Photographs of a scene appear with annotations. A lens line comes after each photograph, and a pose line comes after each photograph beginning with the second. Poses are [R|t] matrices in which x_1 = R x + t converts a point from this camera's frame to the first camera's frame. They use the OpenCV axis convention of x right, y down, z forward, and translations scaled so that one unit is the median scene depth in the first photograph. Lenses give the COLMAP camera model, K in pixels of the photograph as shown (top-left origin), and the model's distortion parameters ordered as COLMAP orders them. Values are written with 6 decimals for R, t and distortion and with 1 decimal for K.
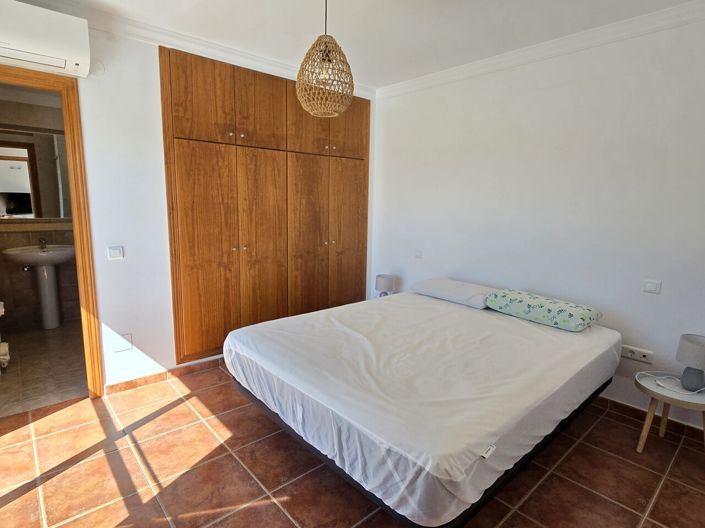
lens RADIAL K [[395.3, 0, 351.0], [0, 395.3, 269.4], [0, 0, 1]] dist [0.001272, -0.000182]
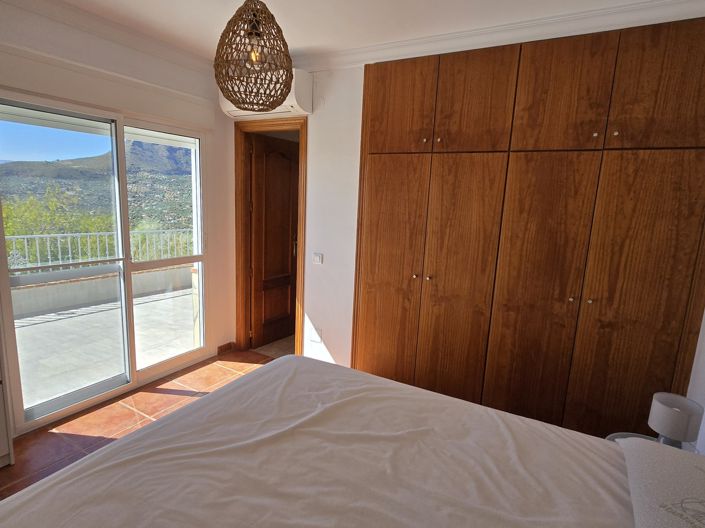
lens RADIAL K [[395.3, 0, 351.0], [0, 395.3, 269.4], [0, 0, 1]] dist [0.001272, -0.000182]
pose [[0.311851, 0.161621, -0.936284, 0.446082], [-0.198683, 0.974733, 0.102082, -0.124253], [0.929126, 0.154189, 0.336083, 0.583798]]
